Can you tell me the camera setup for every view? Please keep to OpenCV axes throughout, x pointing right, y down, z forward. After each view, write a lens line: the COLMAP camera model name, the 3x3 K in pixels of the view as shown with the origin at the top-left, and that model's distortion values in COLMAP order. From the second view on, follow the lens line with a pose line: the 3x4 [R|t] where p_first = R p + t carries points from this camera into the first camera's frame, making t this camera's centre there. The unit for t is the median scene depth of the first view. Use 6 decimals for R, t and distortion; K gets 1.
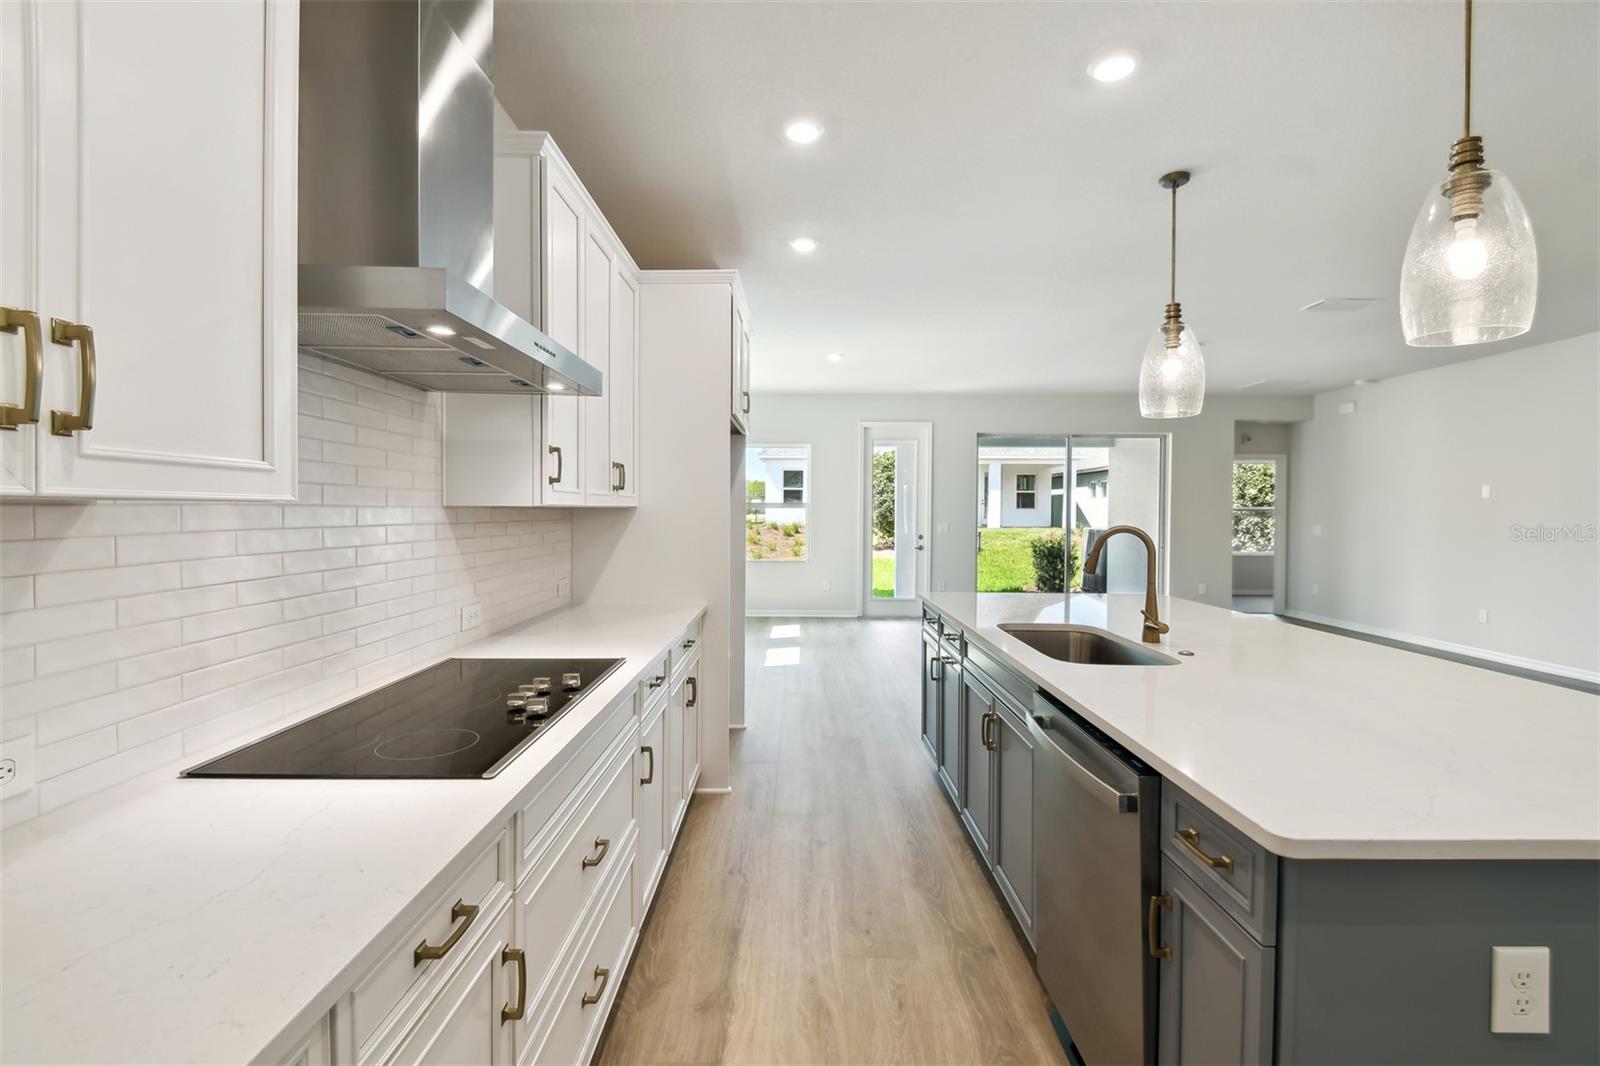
lens RADIAL K [[713.2, 0, 801.1], [0, 713.2, 523.6], [0, 0, 1]] dist [0.047301, -0.033133]
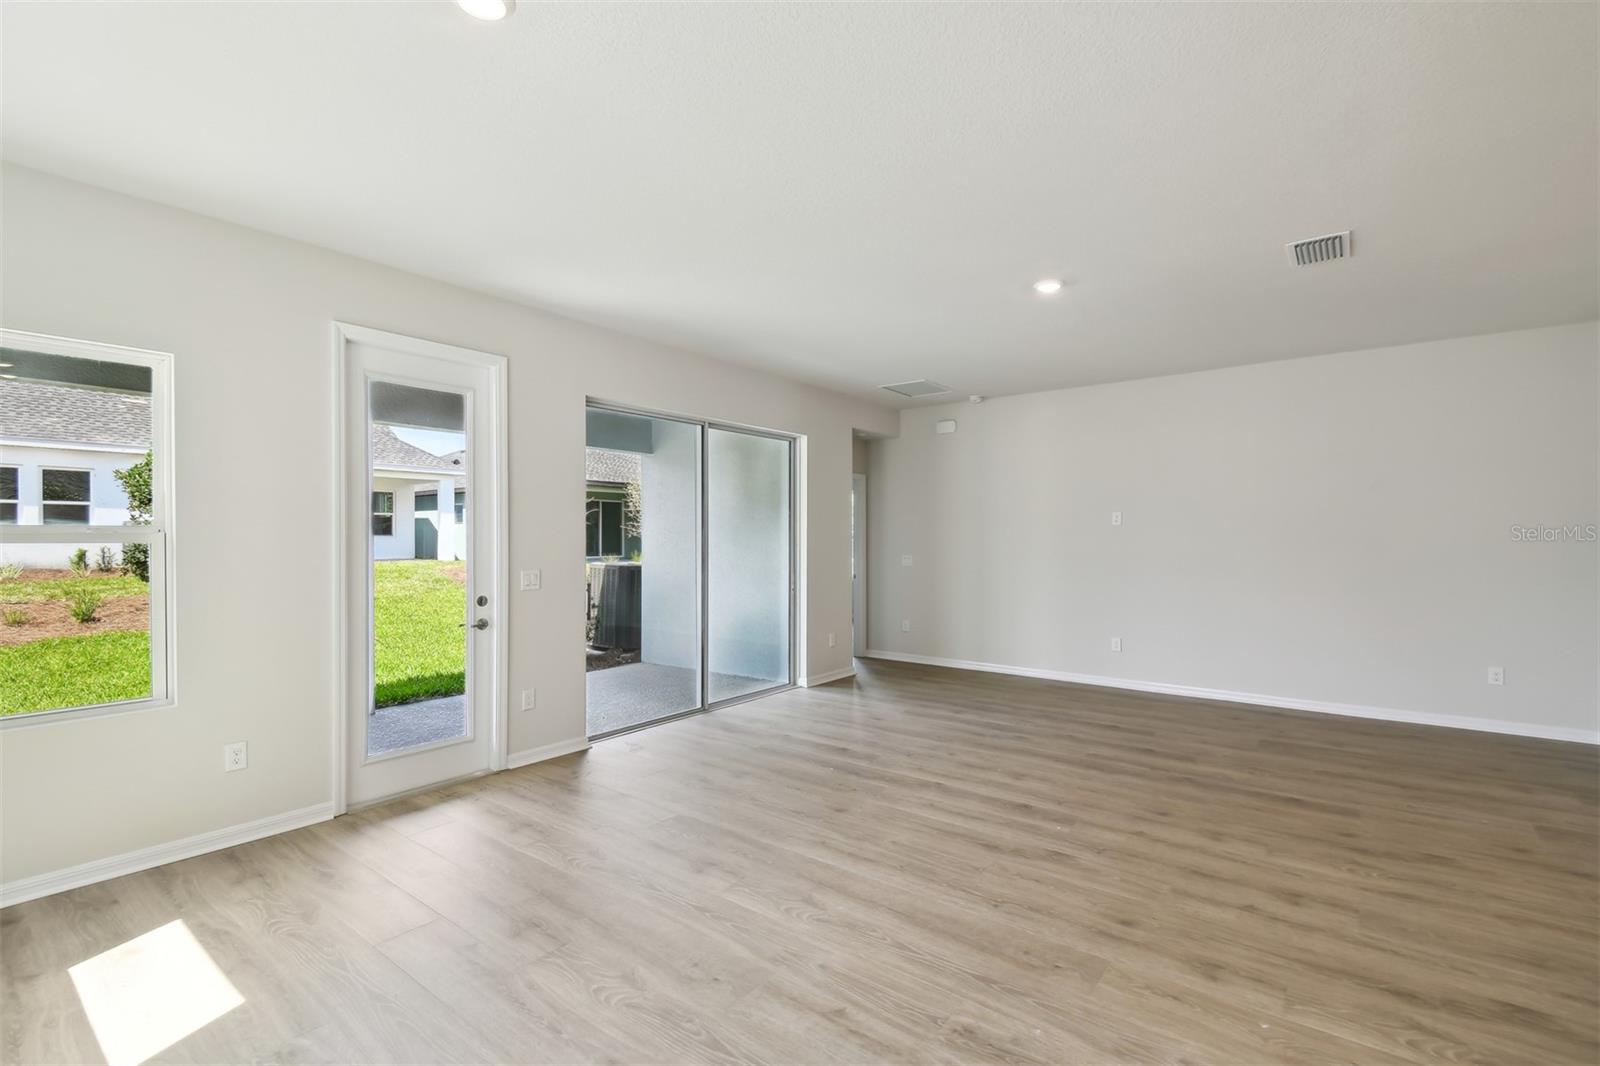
lens RADIAL K [[722.8, 0, 812.4], [0, 722.8, 528.8], [0, 0, 1]] dist [0.048103, -0.035793]
pose [[0.609358, 0.000649, 0.792895, -0.276361], [0.021826, 0.999607, -0.017592, -0.056812], [-0.792595, 0.028026, 0.609104, 1.939501]]
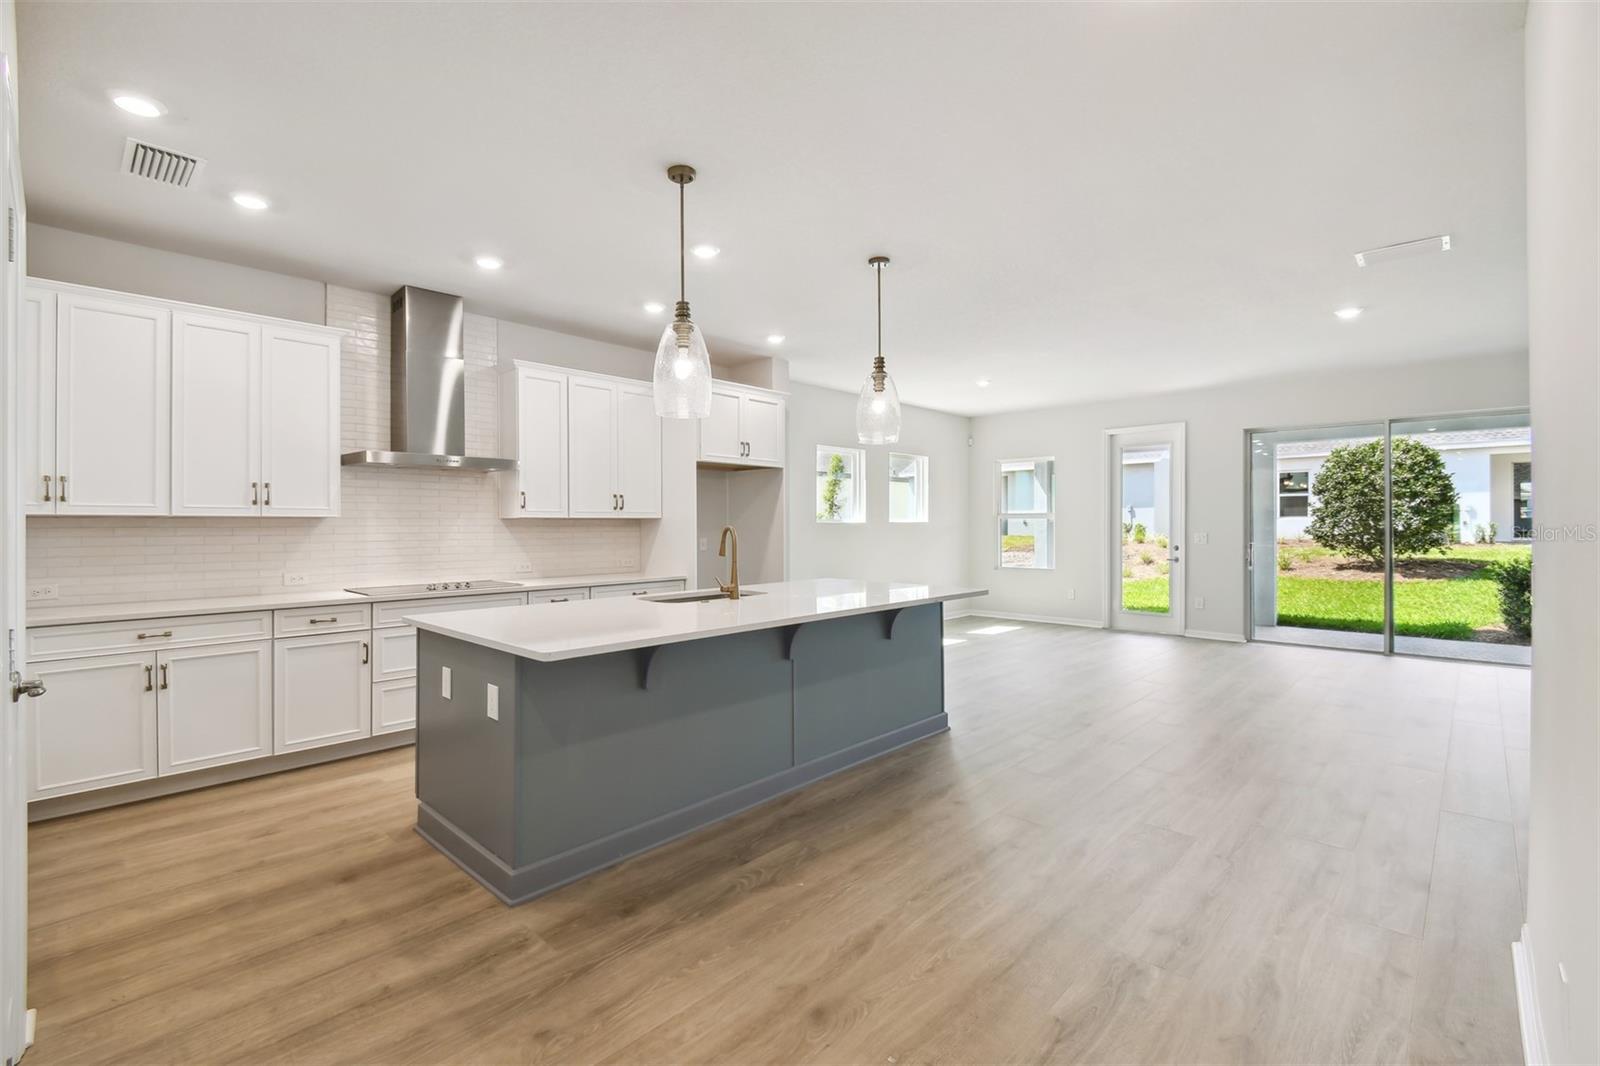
lens RADIAL K [[713.2, 0, 801.1], [0, 713.2, 523.6], [0, 0, 1]] dist [0.047301, -0.033133]
pose [[0.729734, -0.007220, -0.683693, 1.623539], [-0.006597, 0.999823, -0.017601, 0.025067], [0.683699, 0.017354, 0.729557, -0.054192]]
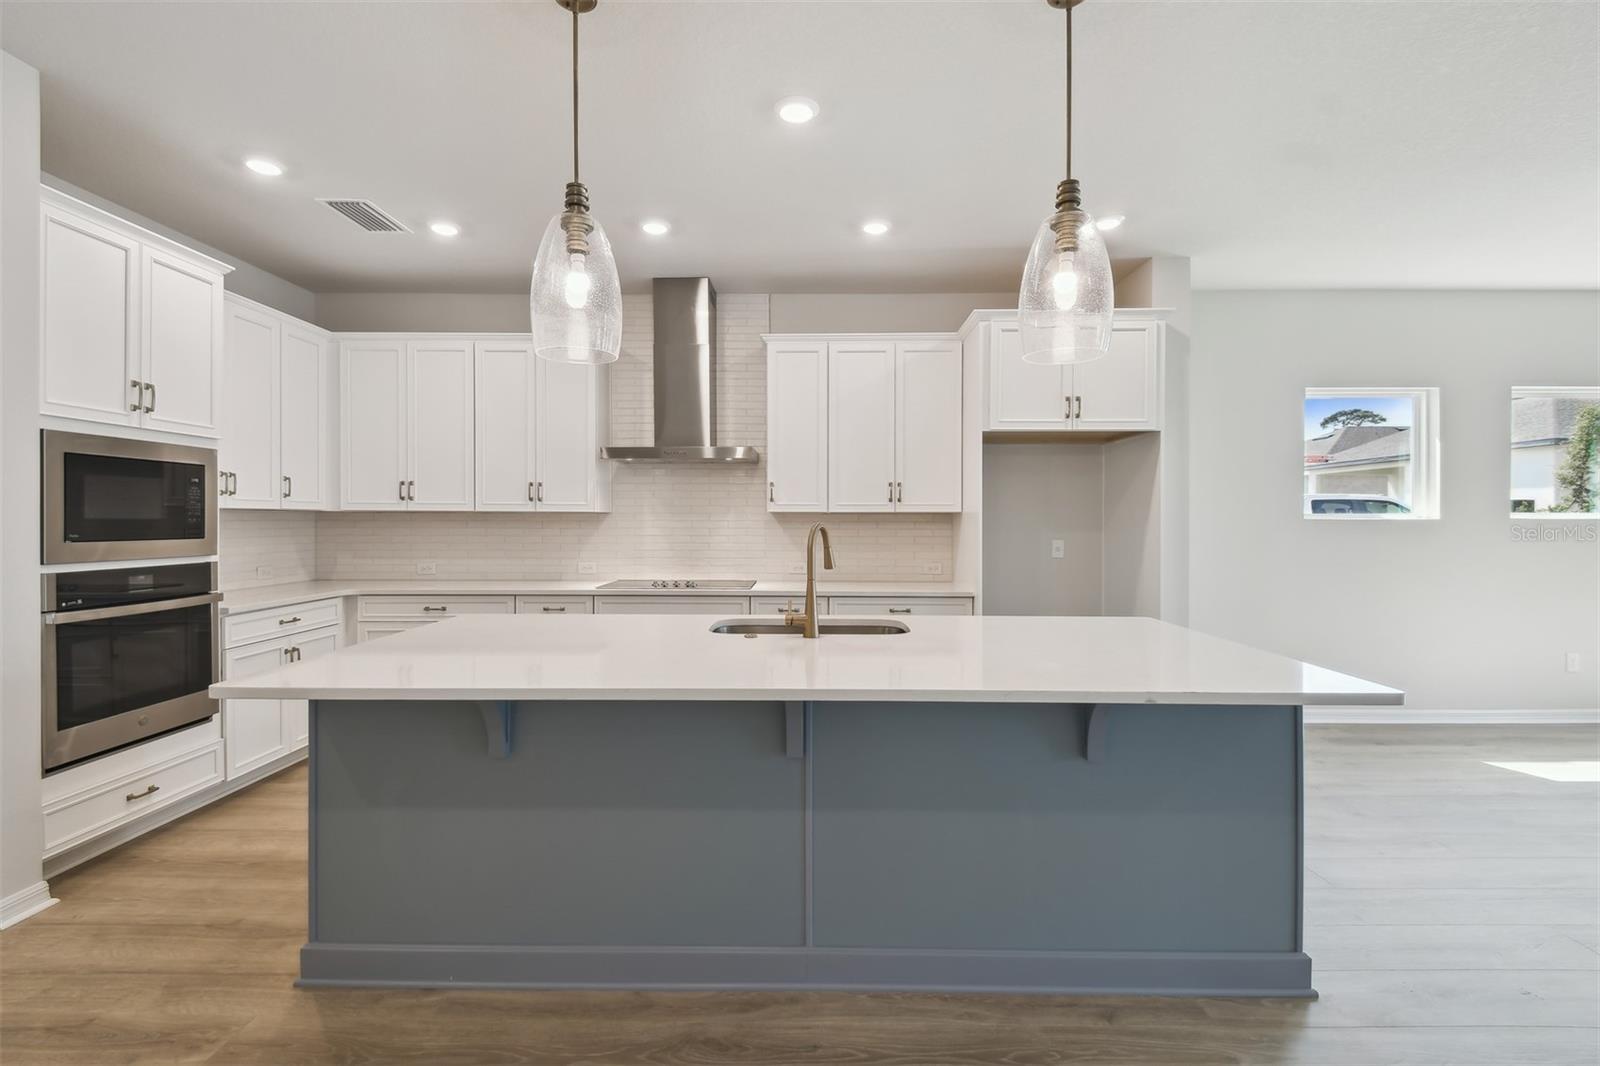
lens RADIAL K [[713.2, 0, 801.1], [0, 713.2, 523.6], [0, 0, 1]] dist [0.047301, -0.033133]
pose [[-0.015301, -0.002136, -0.999881, 1.452484], [-0.021054, 0.999777, -0.001813, 0.008466], [0.999661, 0.021023, -0.015342, 0.971132]]
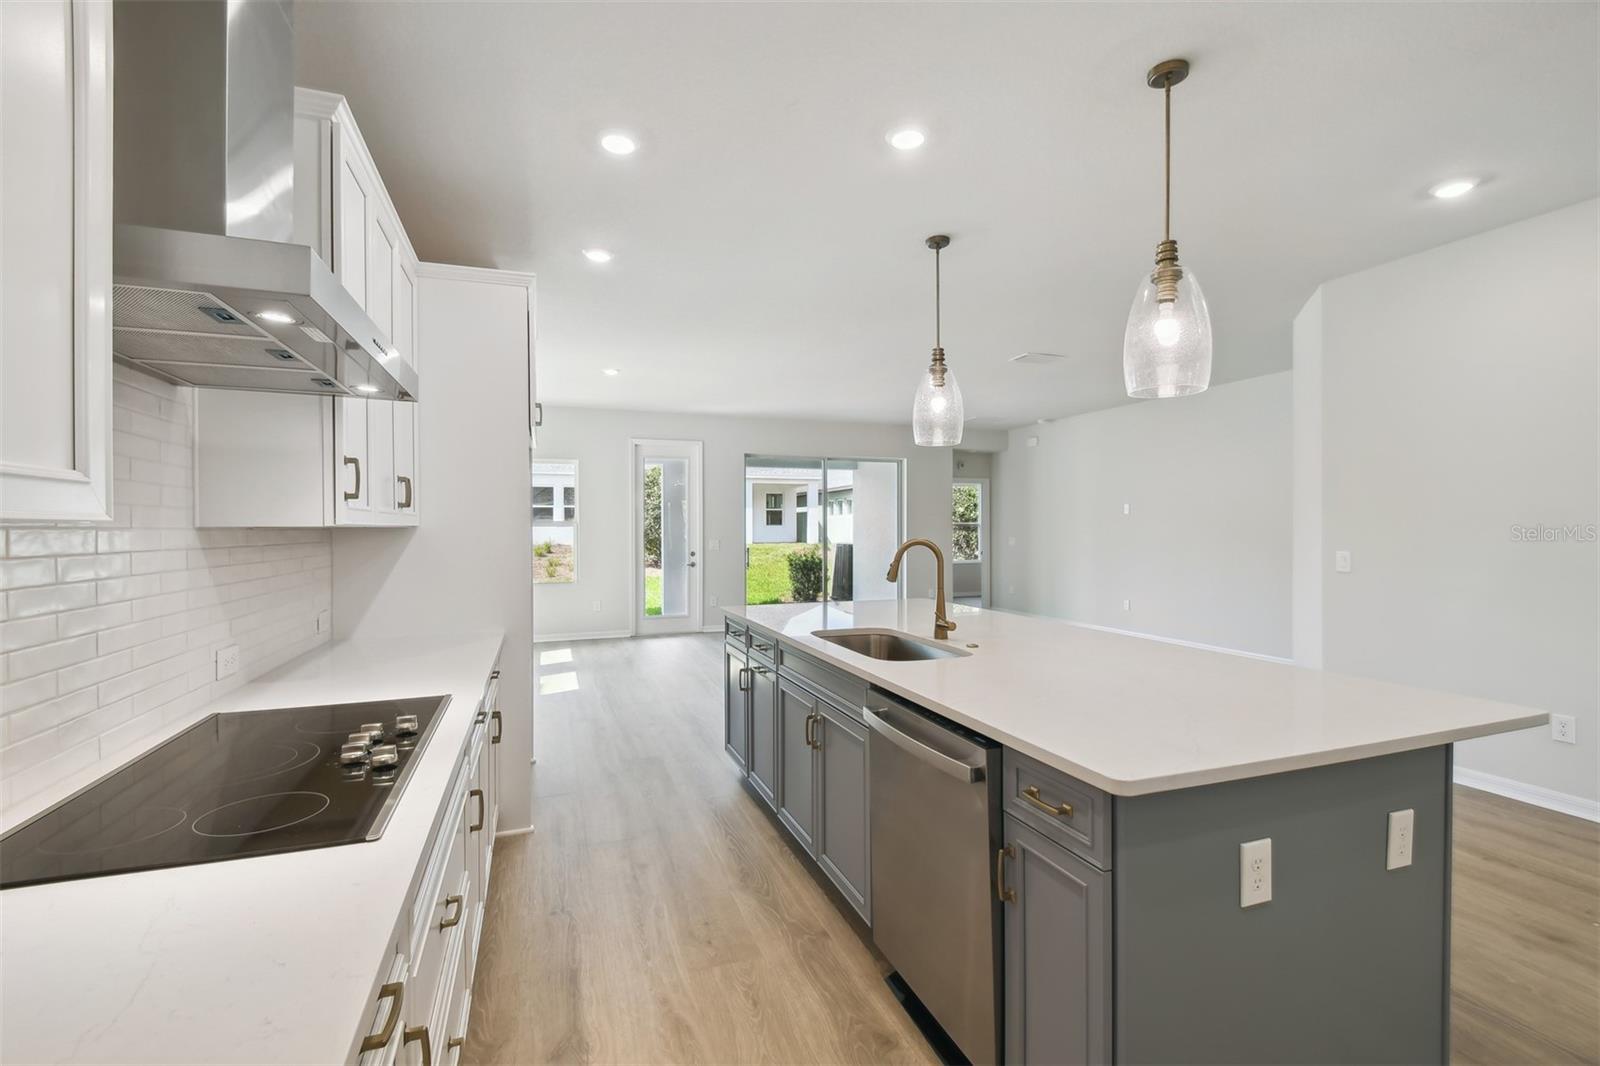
lens RADIAL K [[704.0, 0, 802.0], [0, 704.0, 536.7], [0, 0, 1]] dist [0.044121, -0.032208]
pose [[0.938610, -0.014294, 0.344685, -0.116161], [0.016394, 0.999861, -0.003181, -0.000011], [-0.344591, 0.008636, 0.938713, 0.007887]]
